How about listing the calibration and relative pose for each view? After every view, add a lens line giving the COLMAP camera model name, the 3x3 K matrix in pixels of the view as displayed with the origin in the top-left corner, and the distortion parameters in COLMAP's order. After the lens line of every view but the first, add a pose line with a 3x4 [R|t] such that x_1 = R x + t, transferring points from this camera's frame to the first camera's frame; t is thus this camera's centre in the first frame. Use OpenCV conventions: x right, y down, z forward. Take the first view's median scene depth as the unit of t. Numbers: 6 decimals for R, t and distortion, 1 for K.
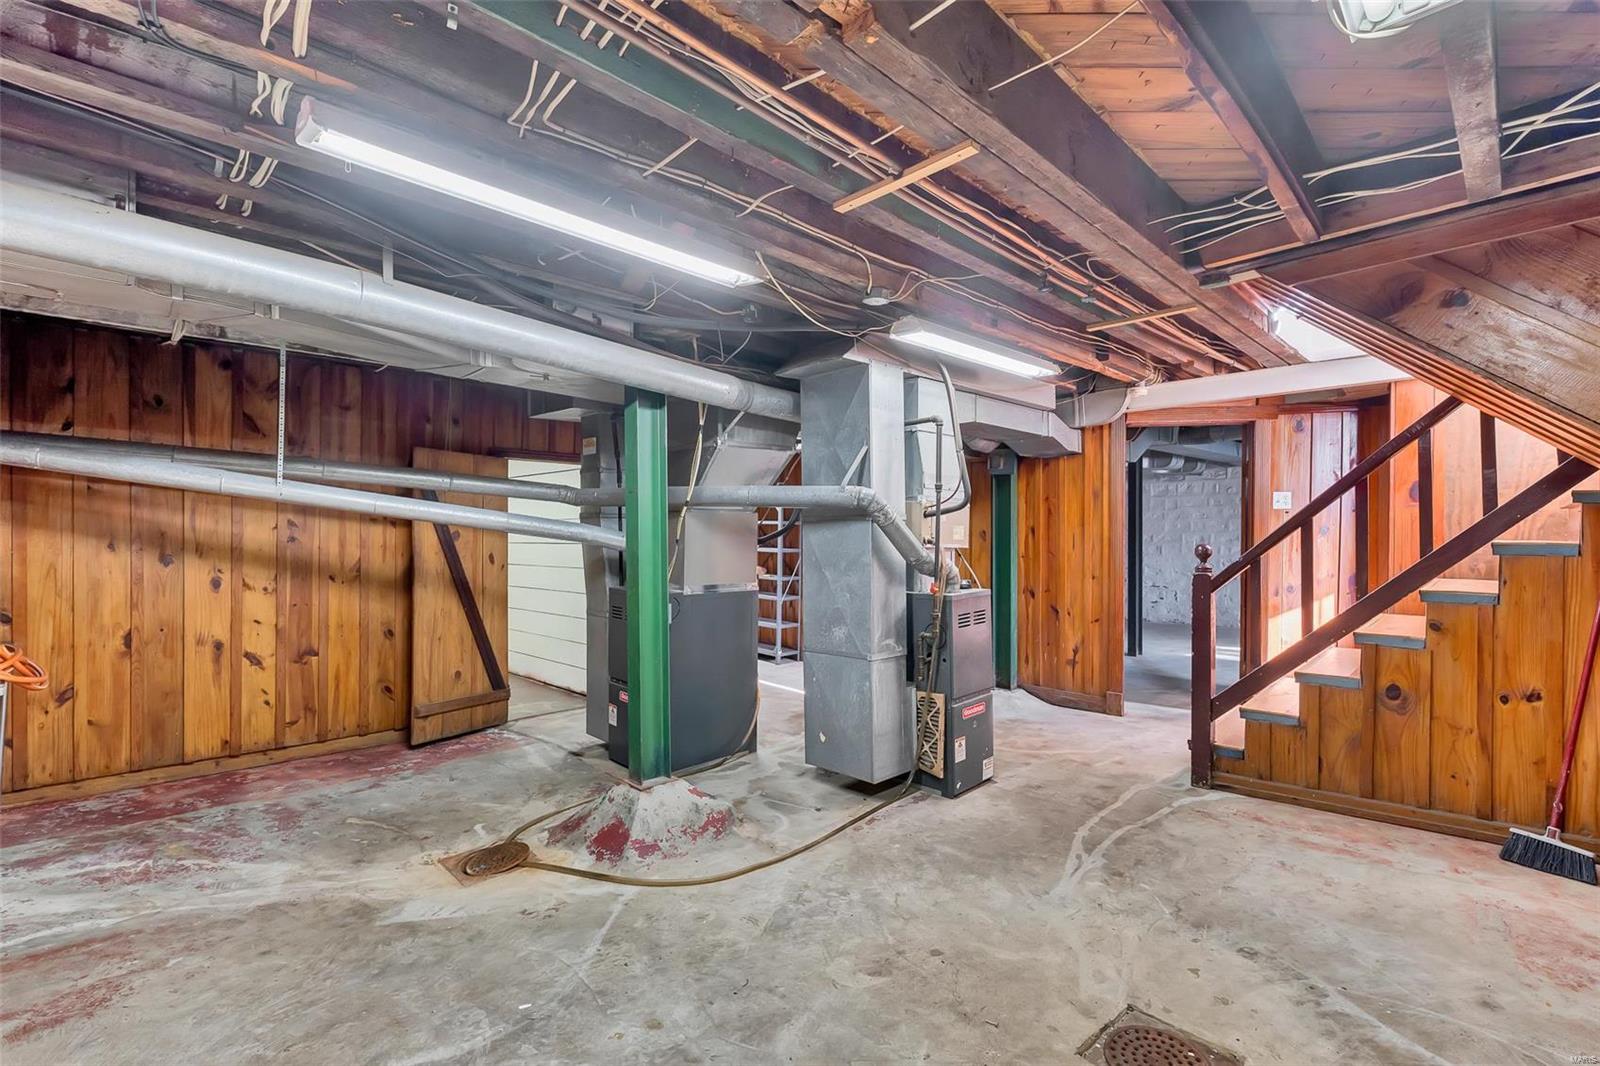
lens RADIAL K [[714.6, 0, 798.1], [0, 714.6, 532.6], [0, 0, 1]] dist [-0.009815, 0.004339]
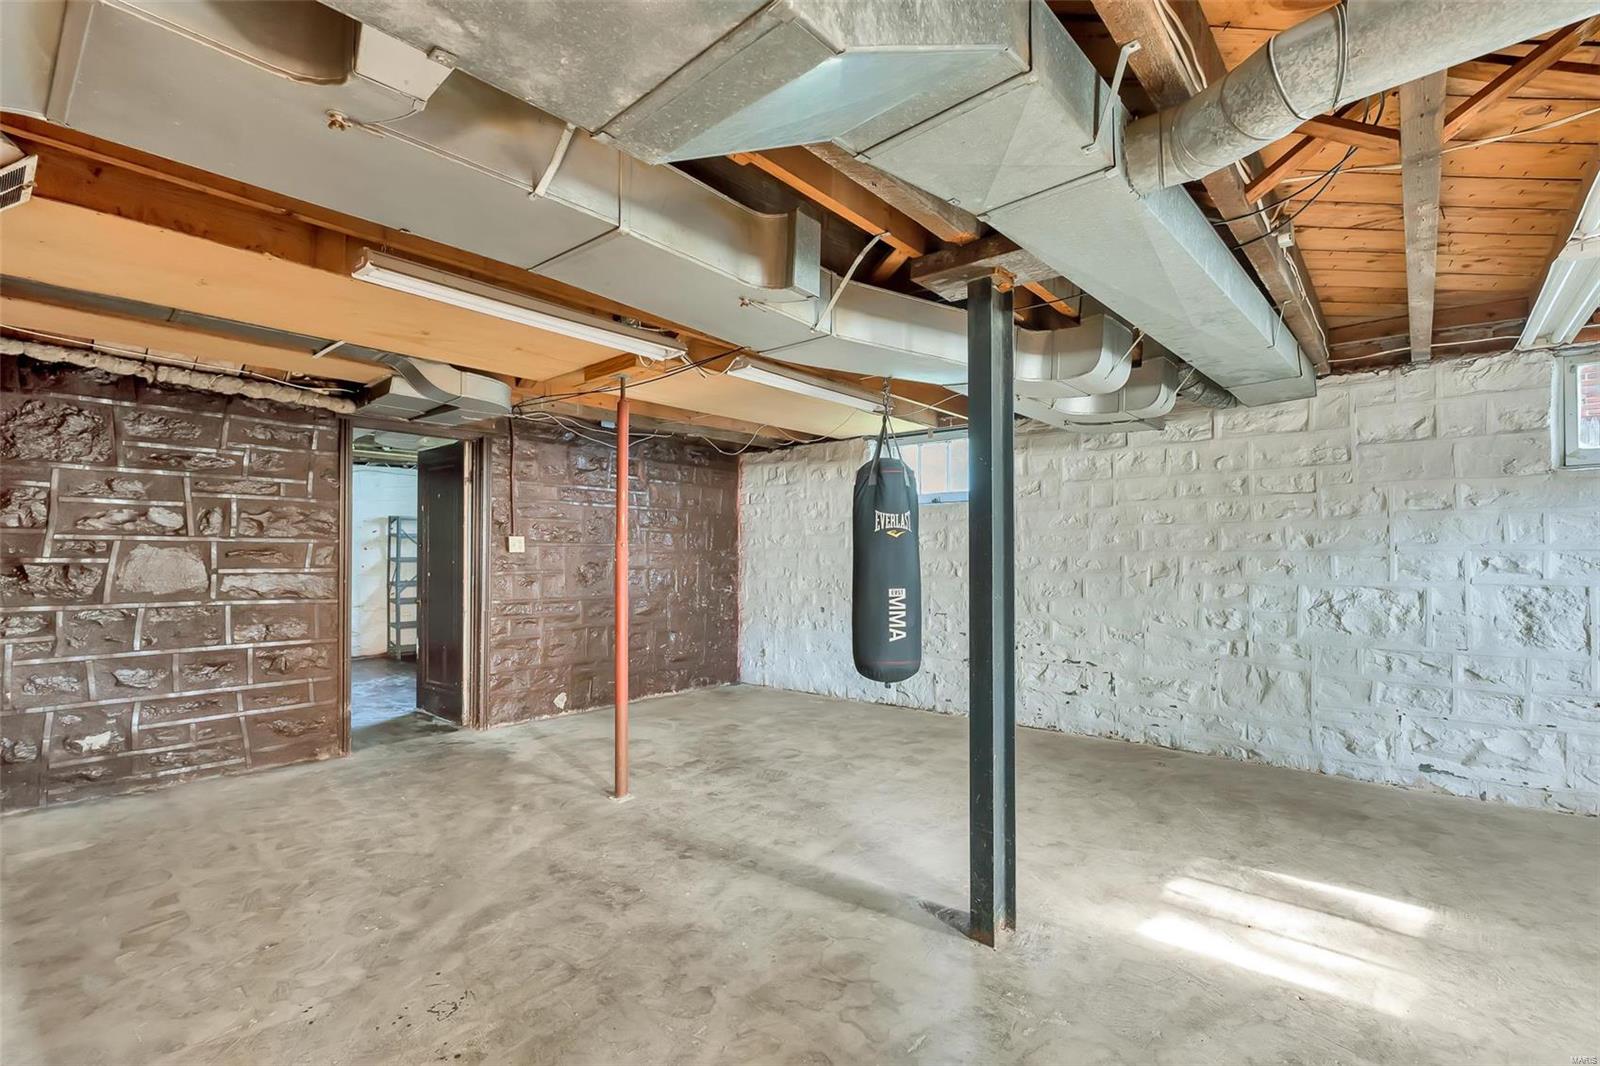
lens RADIAL K [[714.6, 0, 802.3], [0, 714.6, 541.1], [0, 0, 1]] dist [-0.009815, 0.004339]
pose [[0.997440, 0.001948, 0.071483, 0.286788], [-0.000643, 0.999833, -0.018270, 0.000661], [-0.071507, 0.018177, 0.997274, 0.532660]]
